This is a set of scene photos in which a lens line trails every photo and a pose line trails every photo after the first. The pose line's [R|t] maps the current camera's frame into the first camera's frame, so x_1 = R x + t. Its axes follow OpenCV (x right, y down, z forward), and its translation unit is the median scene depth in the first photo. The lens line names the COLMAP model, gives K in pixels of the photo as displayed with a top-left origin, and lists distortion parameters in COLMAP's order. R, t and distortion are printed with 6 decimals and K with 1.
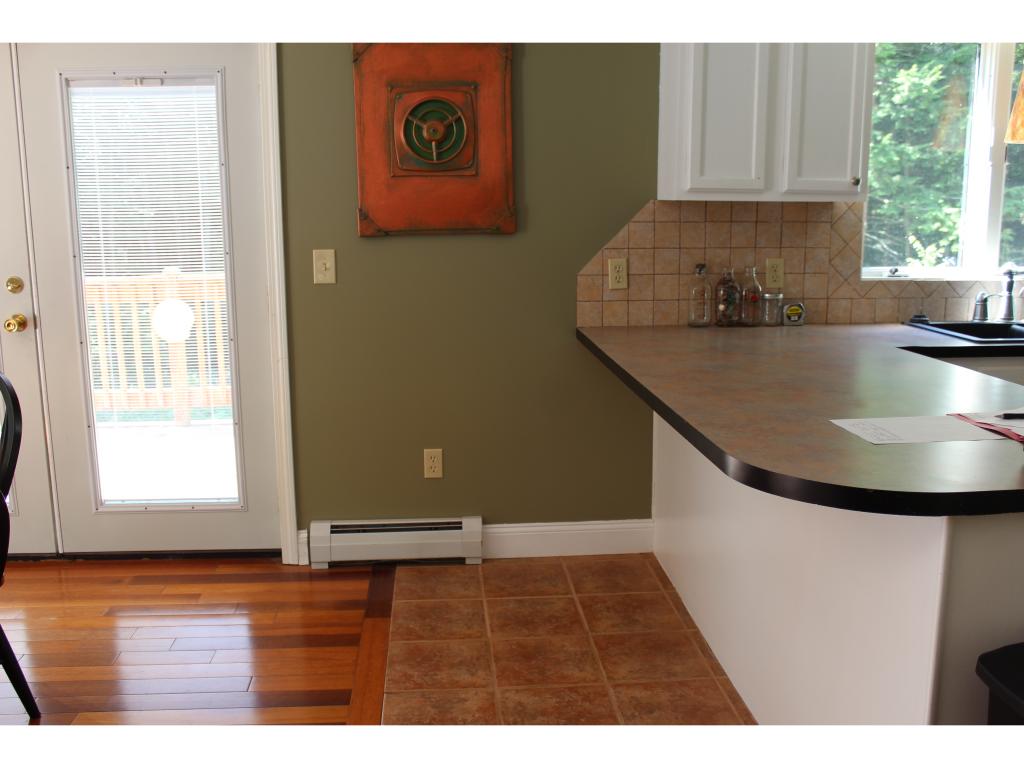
lens RADIAL K [[1002.0, 0, 512.0], [0, 1002.0, 384.0], [0, 0, 1]] dist [-0.066161, 0.001888]
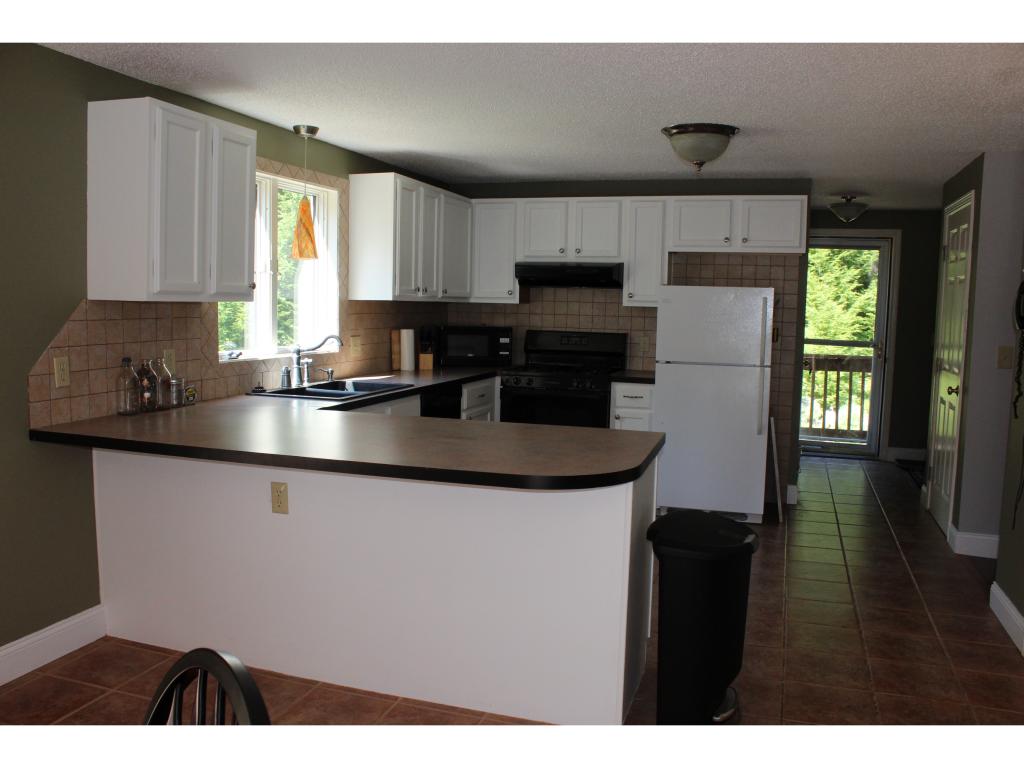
lens RADIAL K [[892.1, 0, 499.2], [0, 892.1, 387.2], [0, 0, 1]] dist [-0.155176, 0.170037]
pose [[0.384256, -0.081969, 0.919581, -0.534315], [0.147138, 0.988757, 0.026652, -0.053090], [-0.911426, 0.125064, 0.391997, 0.253975]]
